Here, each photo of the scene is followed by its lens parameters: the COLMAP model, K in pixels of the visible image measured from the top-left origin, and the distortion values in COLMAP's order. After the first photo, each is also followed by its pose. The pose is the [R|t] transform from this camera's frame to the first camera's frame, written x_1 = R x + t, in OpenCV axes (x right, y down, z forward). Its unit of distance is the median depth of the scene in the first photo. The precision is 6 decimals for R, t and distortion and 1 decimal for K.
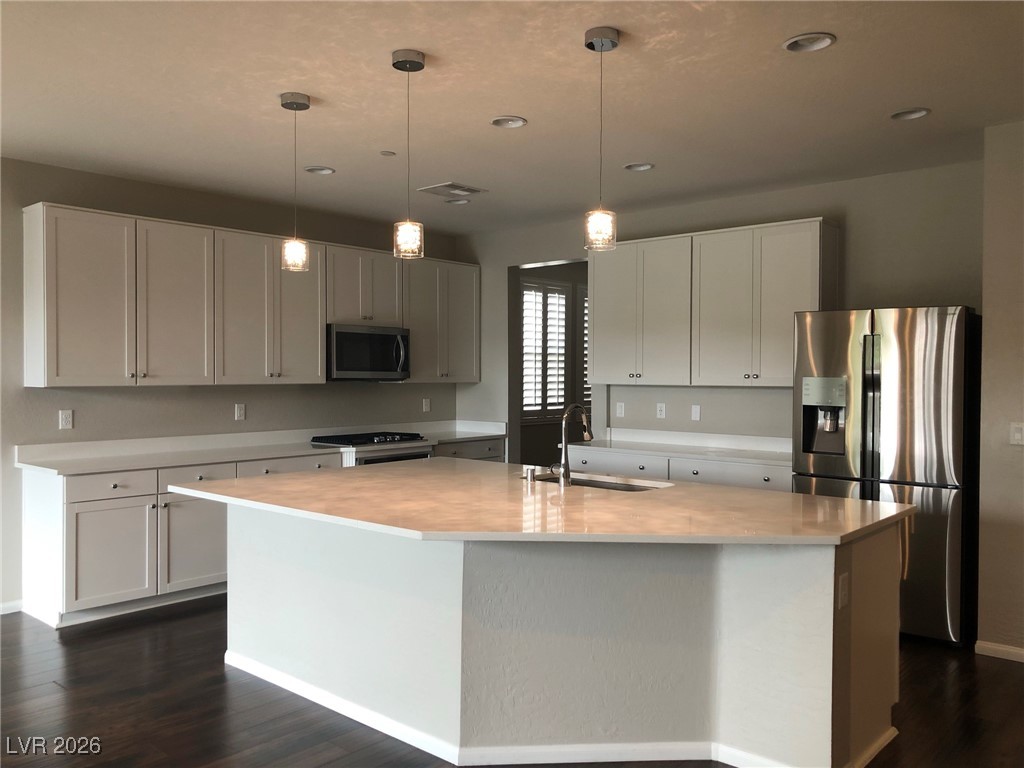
lens RADIAL K [[846.3, 0, 517.5], [0, 846.3, 383.3], [0, 0, 1]] dist [0.023152, -0.017266]
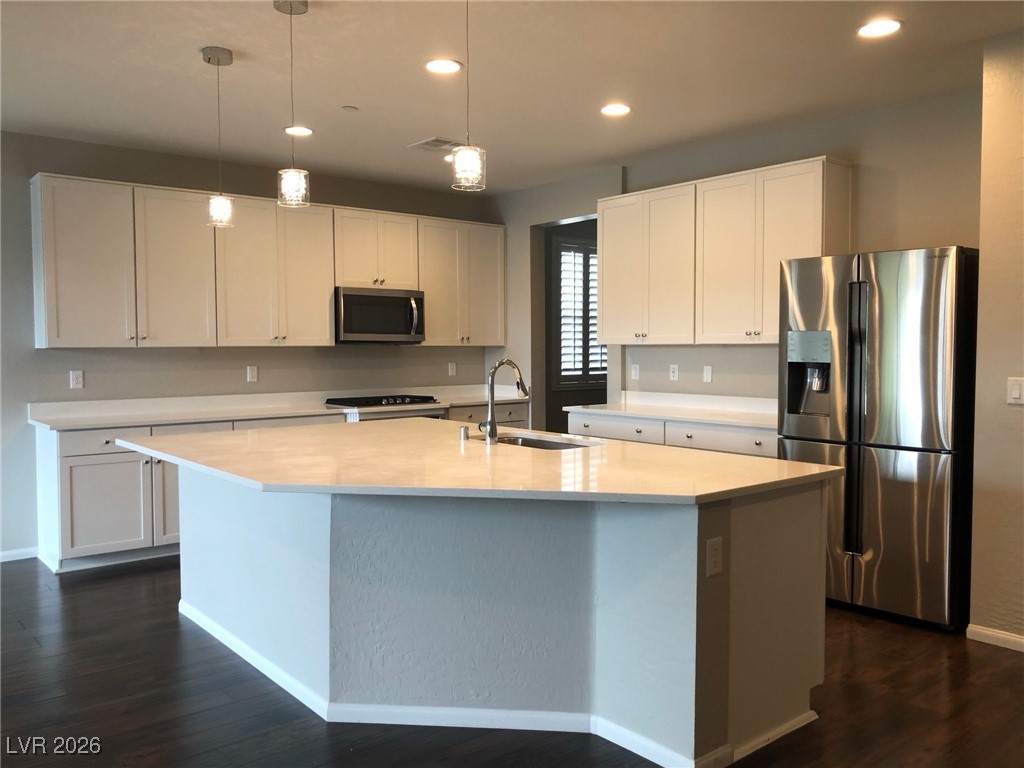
lens RADIAL K [[846.3, 0, 514.8], [0, 846.3, 382.0], [0, 0, 1]] dist [0.023152, -0.017266]
pose [[0.986544, -0.000292, -0.163497, 0.198055], [0.005226, 0.999544, 0.029749, 0.018499], [0.163414, -0.030203, 0.986095, 0.048528]]
